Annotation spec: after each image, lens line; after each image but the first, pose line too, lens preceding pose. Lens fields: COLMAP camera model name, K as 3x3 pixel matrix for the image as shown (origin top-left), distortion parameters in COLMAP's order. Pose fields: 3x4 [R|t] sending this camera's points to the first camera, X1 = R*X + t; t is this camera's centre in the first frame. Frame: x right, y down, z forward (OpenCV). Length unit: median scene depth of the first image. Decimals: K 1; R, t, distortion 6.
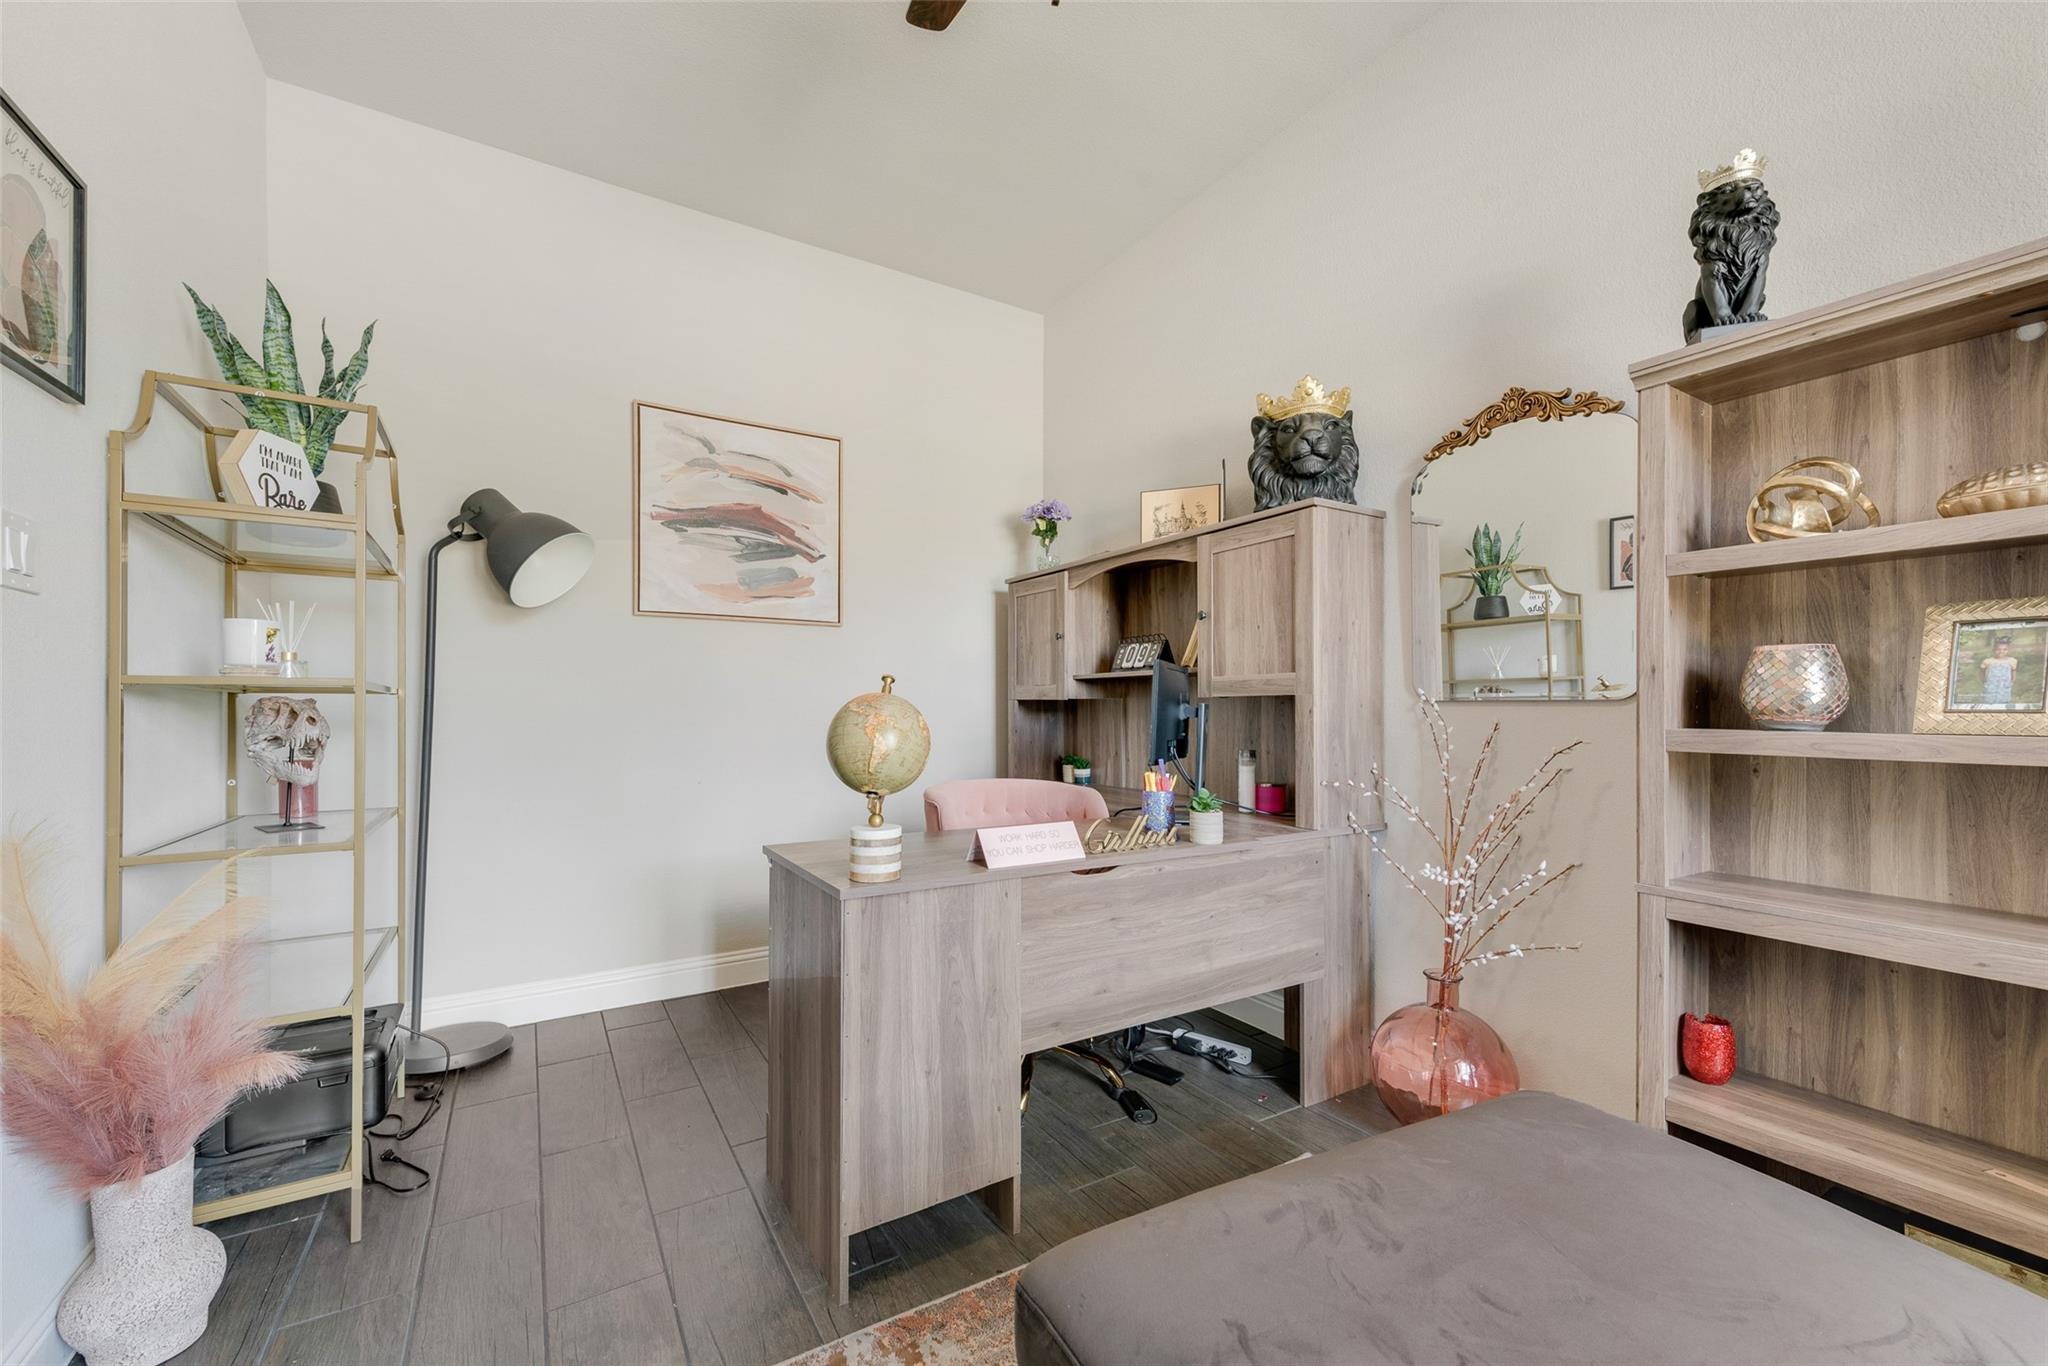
lens RADIAL K [[807.3, 0, 1021.1], [0, 807.3, 692.5], [0, 0, 1]] dist [0.023091, -0.008627]
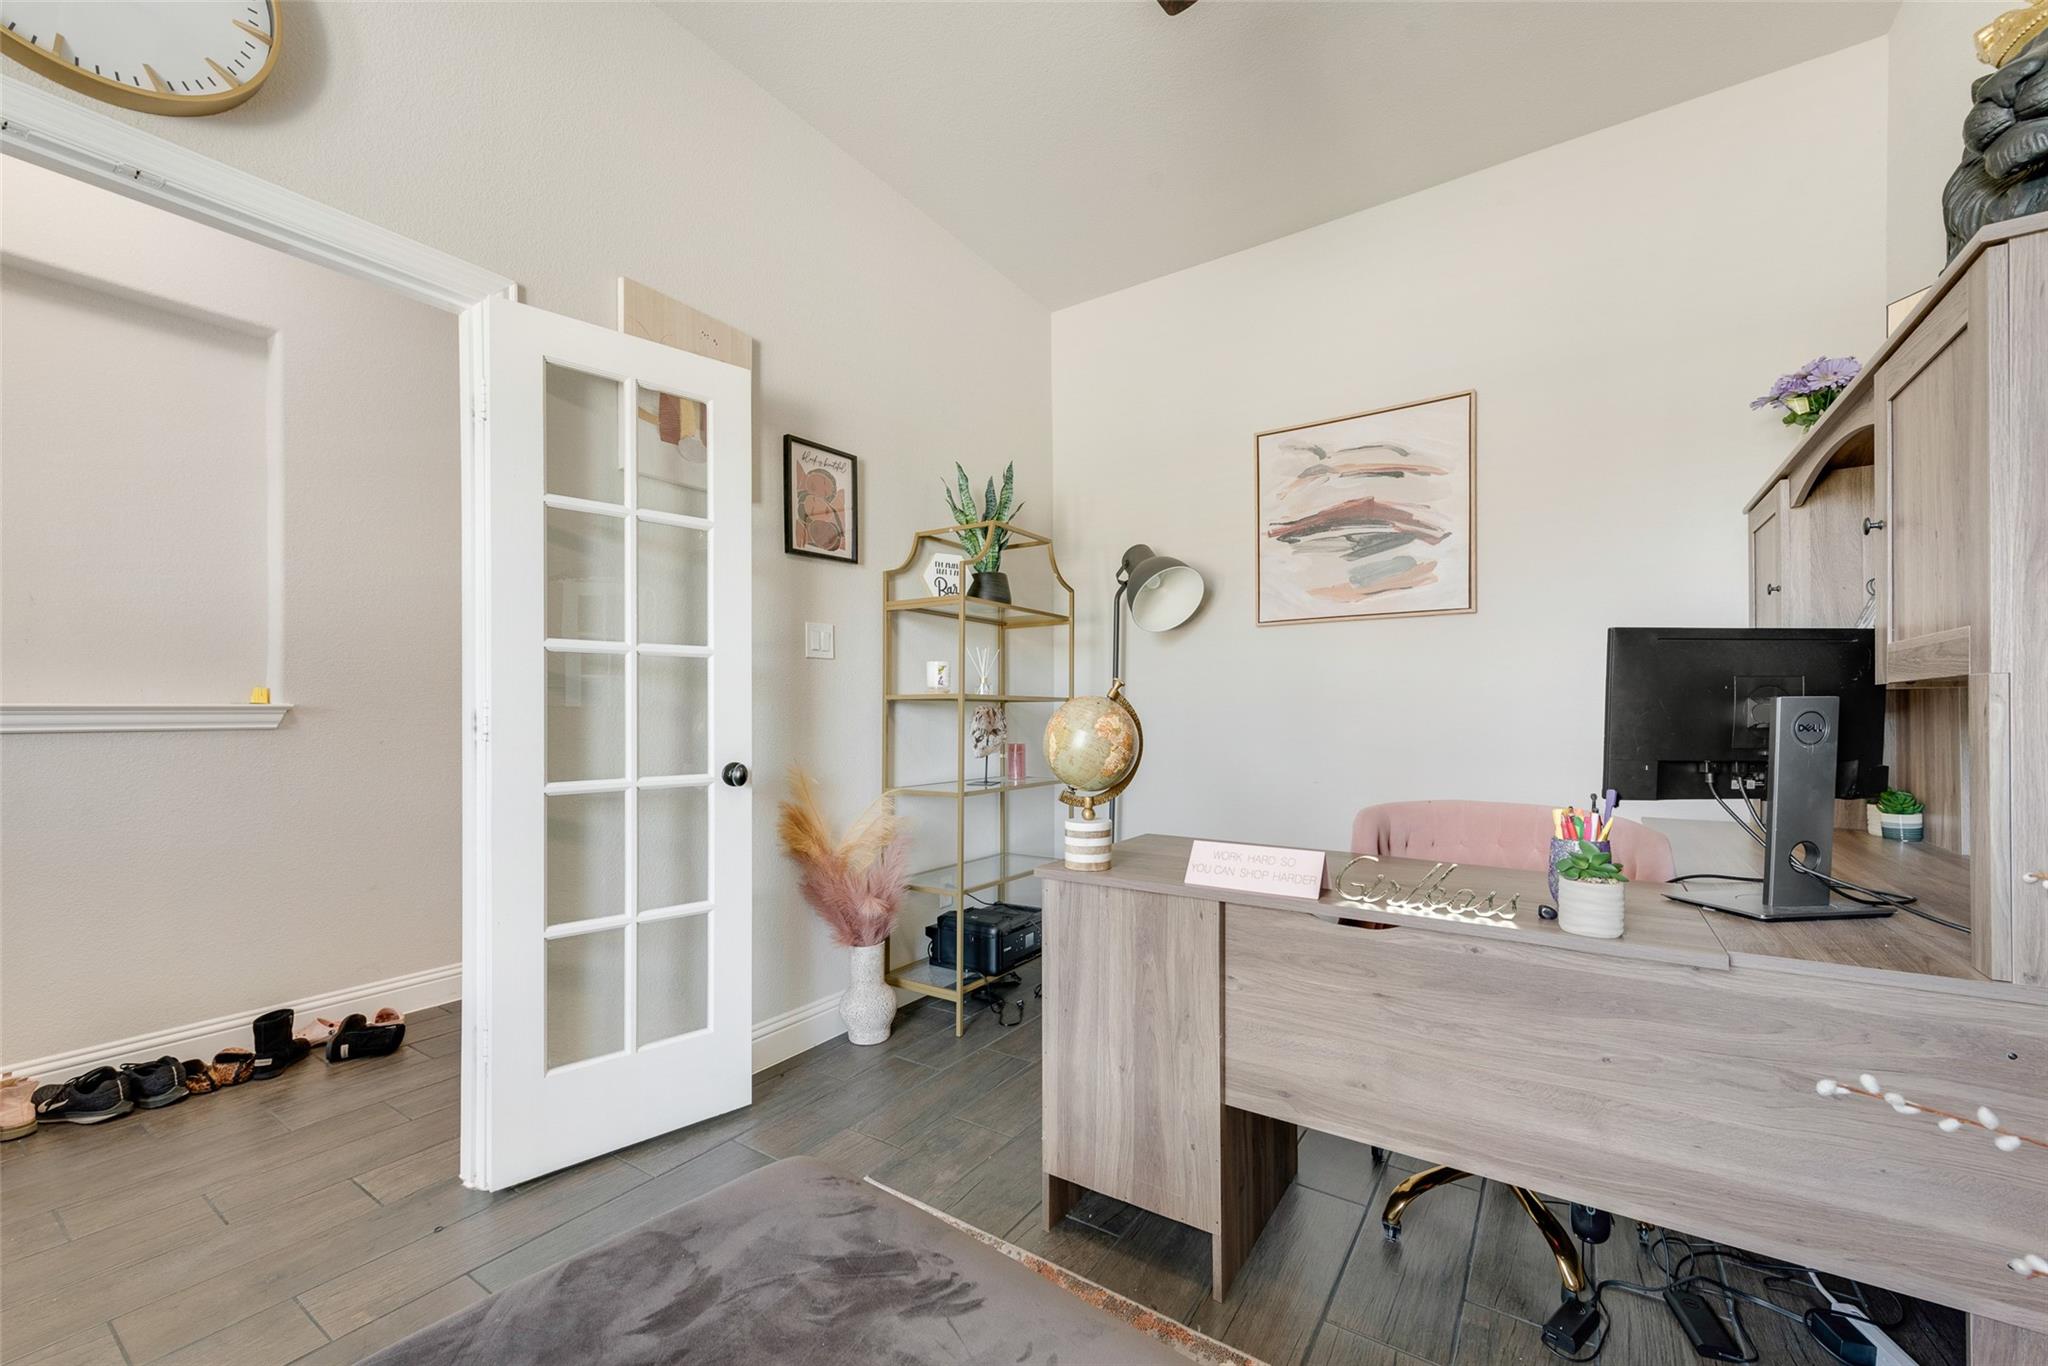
lens RADIAL K [[807.3, 0, 1021.1], [0, 807.3, 692.5], [0, 0, 1]] dist [0.023091, -0.008627]
pose [[0.420007, -0.024028, -0.907203, 0.661316], [0.023183, 0.999607, -0.015743, 0.008726], [0.907225, -0.014420, 0.420399, 0.400567]]
